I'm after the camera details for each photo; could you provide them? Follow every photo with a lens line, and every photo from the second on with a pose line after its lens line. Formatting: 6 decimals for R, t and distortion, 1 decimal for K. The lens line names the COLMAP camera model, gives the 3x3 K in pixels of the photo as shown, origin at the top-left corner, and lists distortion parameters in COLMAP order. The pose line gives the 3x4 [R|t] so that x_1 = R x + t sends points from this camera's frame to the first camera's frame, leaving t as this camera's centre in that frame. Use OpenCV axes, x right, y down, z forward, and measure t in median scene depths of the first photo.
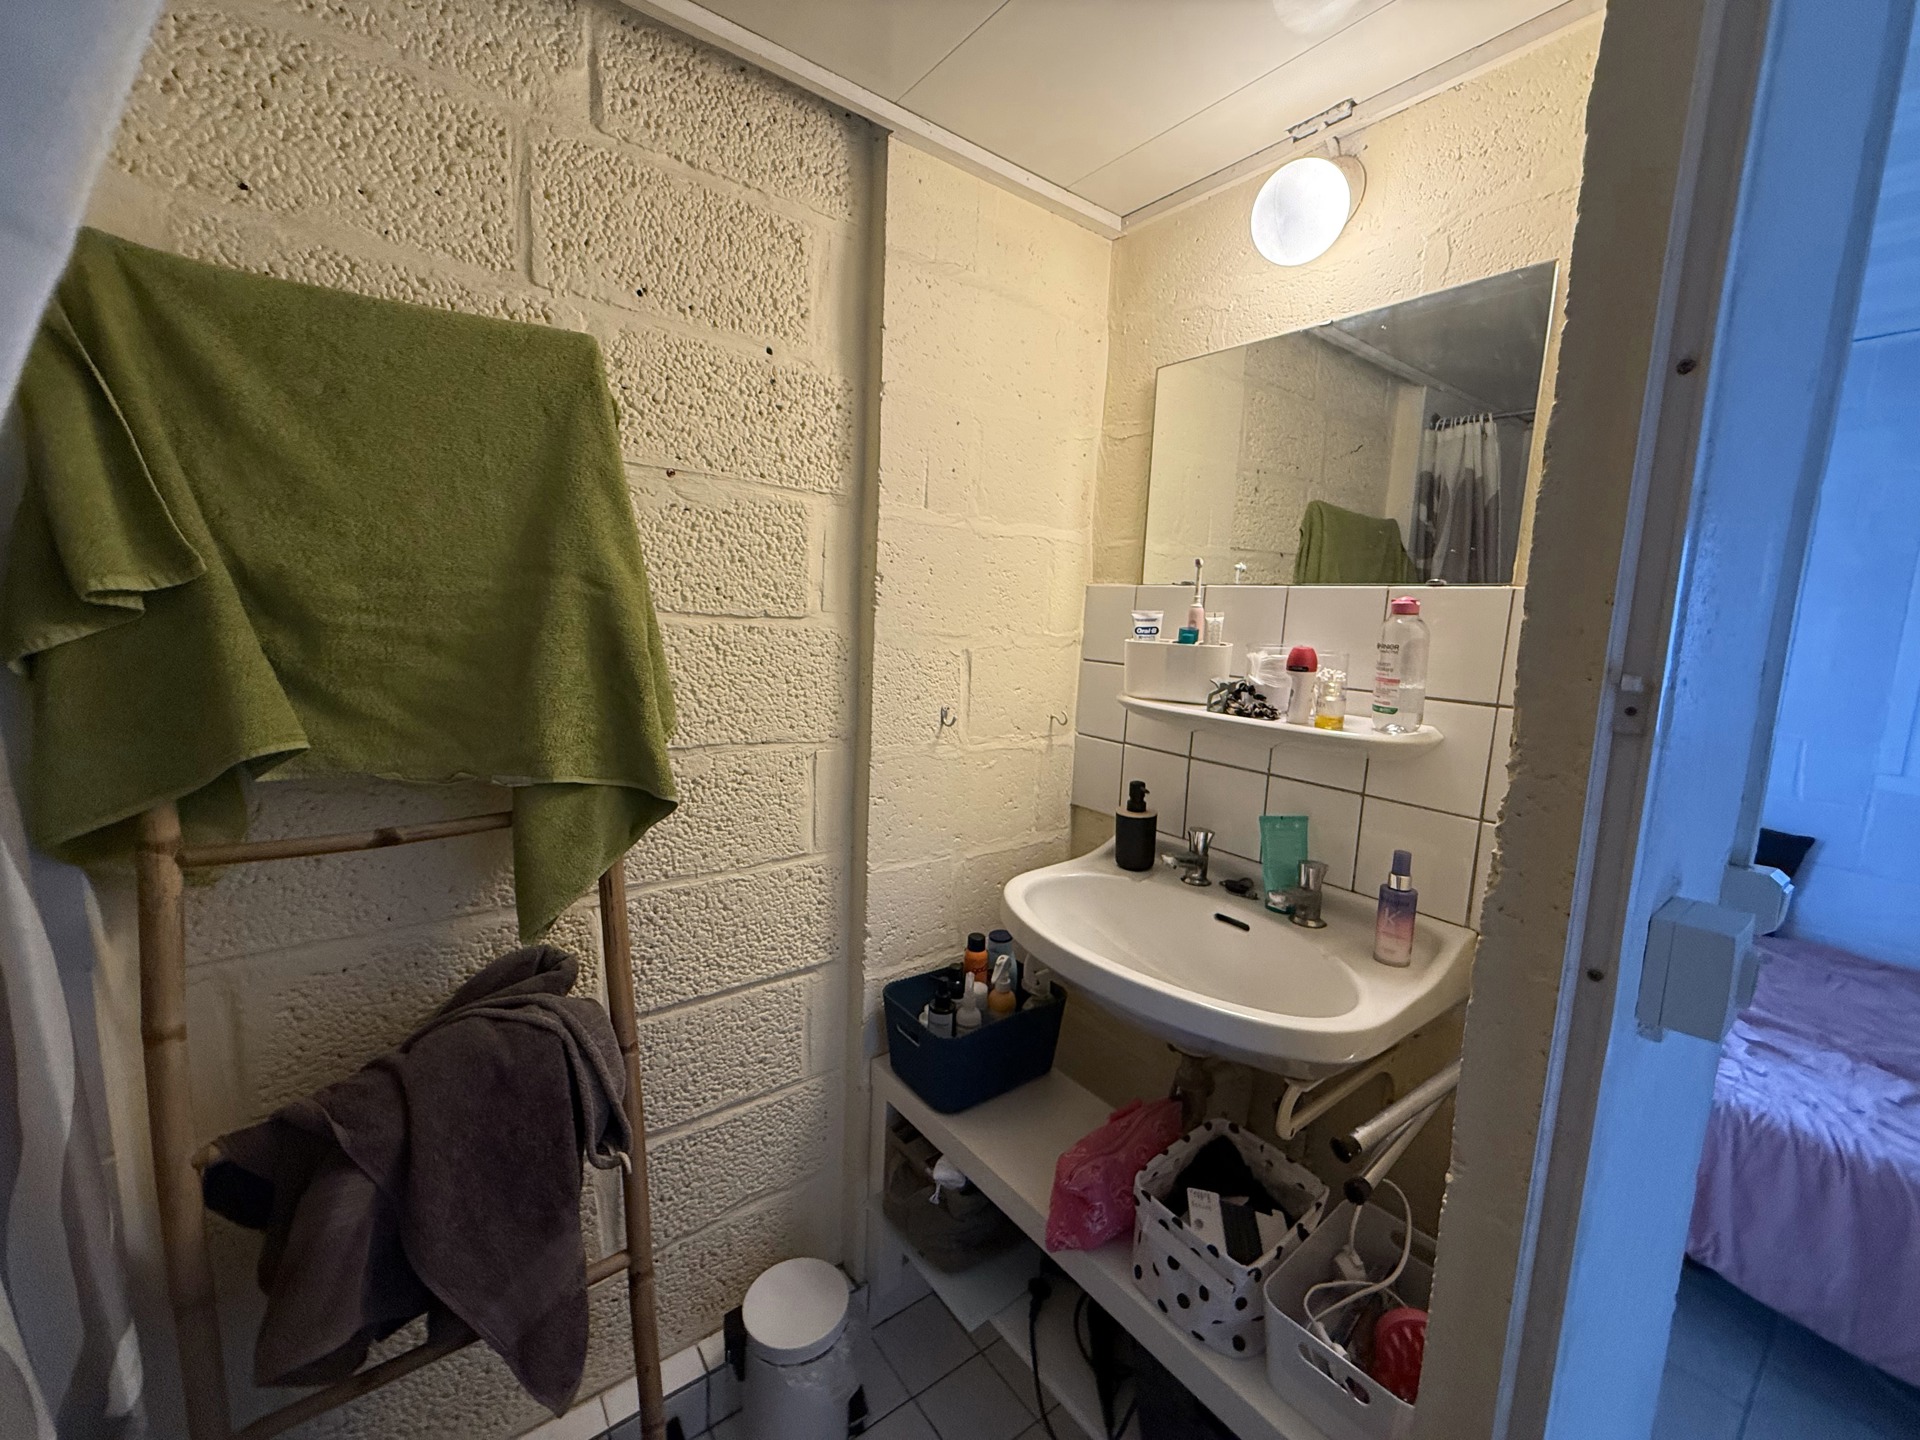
lens RADIAL K [[766.7, 0, 956.6], [0, 766.7, 723.6], [0, 0, 1]] dist [-0.003580, -0.000022]
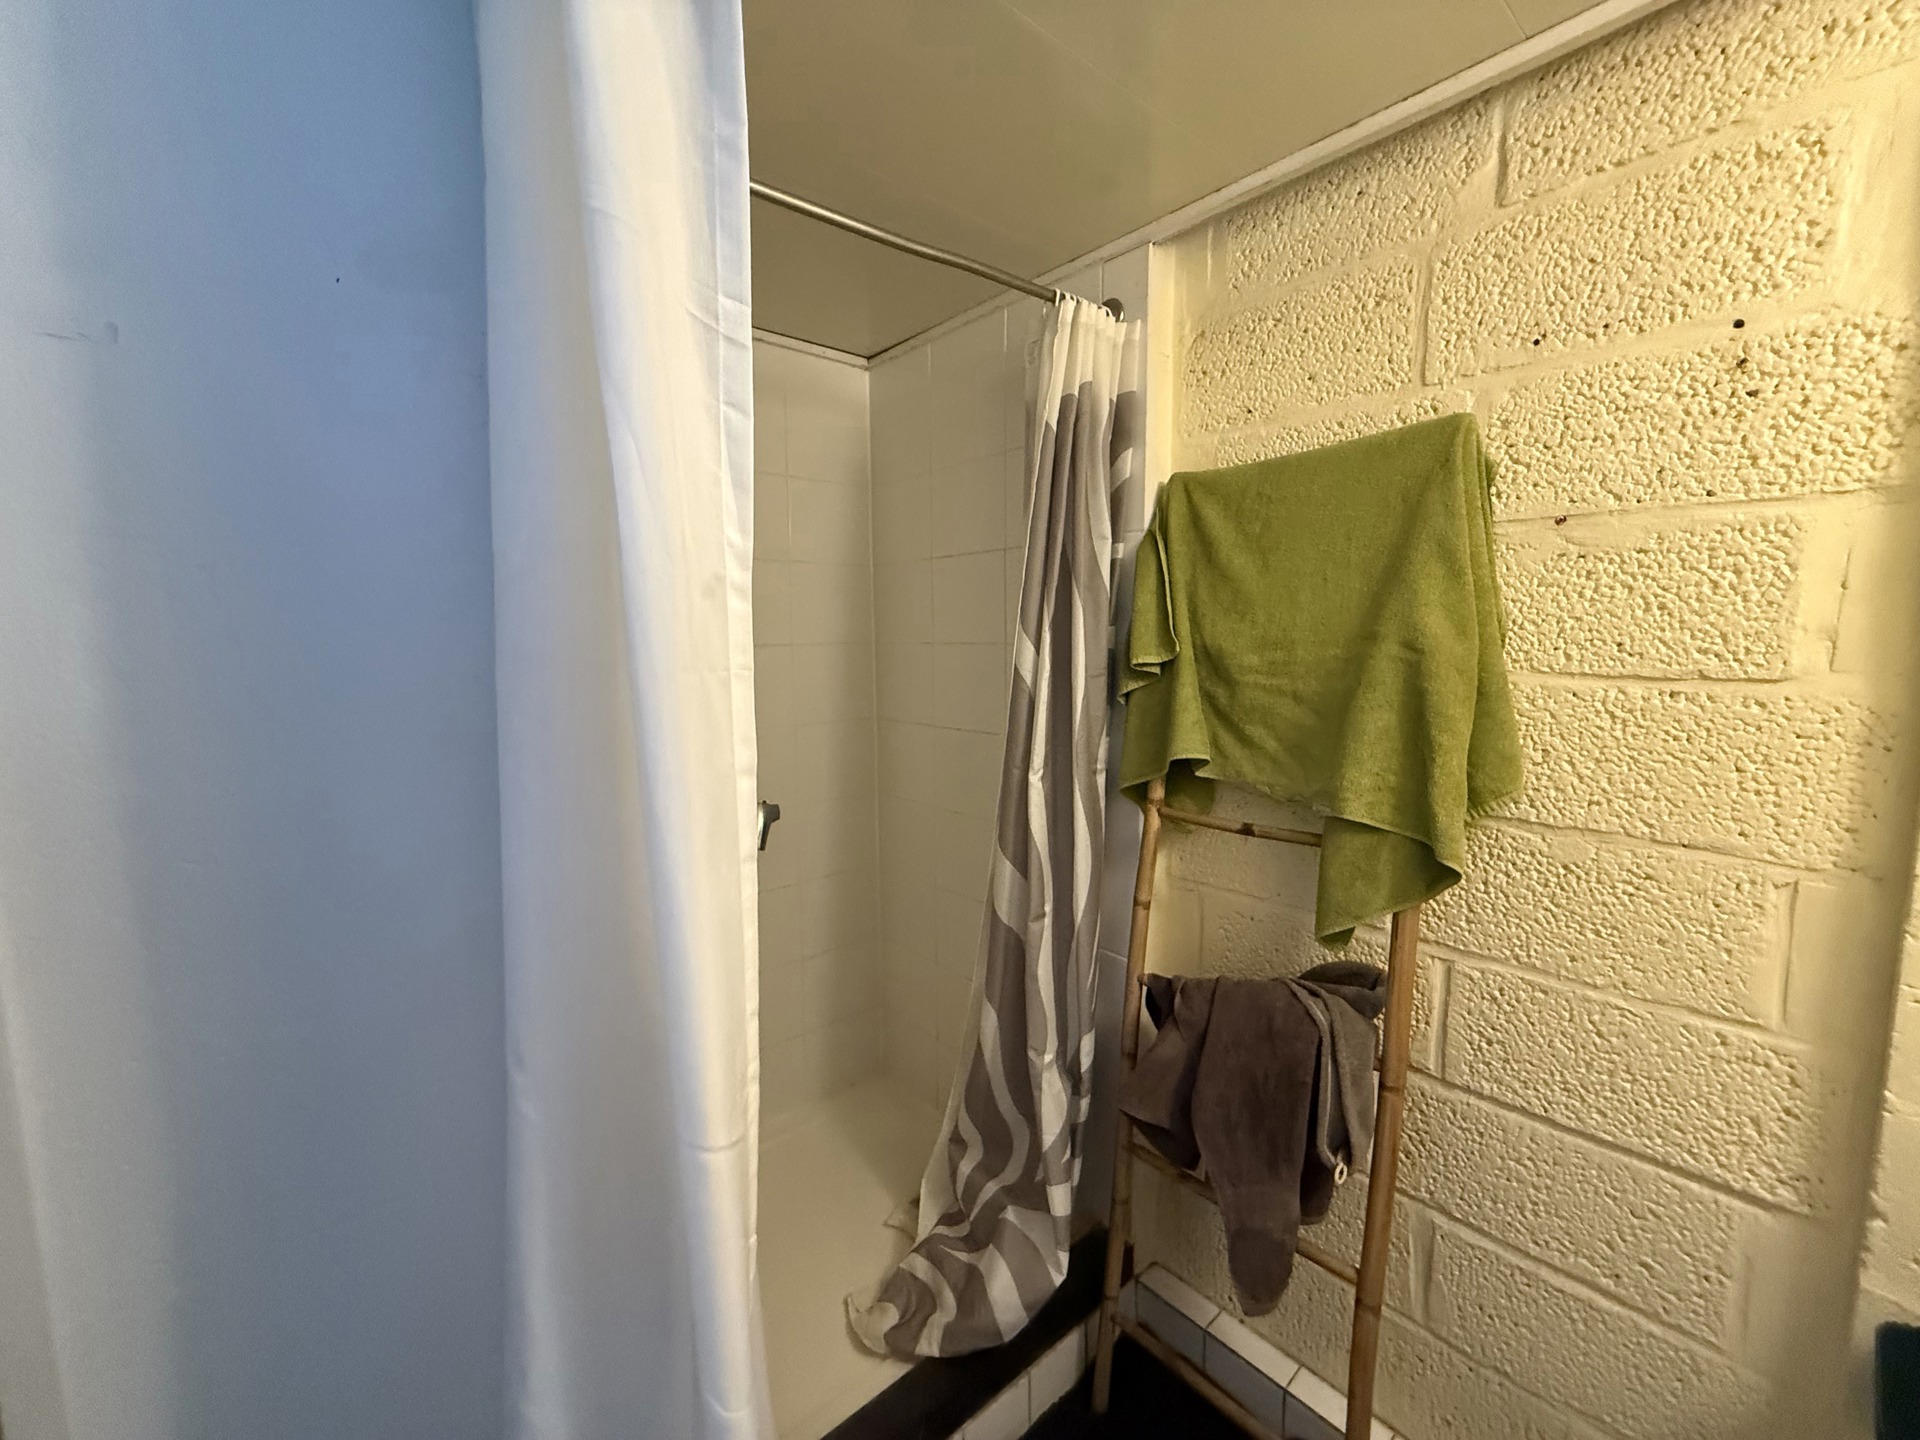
lens RADIAL K [[766.7, 0, 955.2], [0, 766.7, 722.5], [0, 0, 1]] dist [-0.003580, -0.000022]
pose [[0.058003, 0.072752, -0.995662, 0.480826], [-0.130471, 0.989340, 0.064689, -0.053802], [0.989754, 0.126153, 0.066877, 0.250721]]
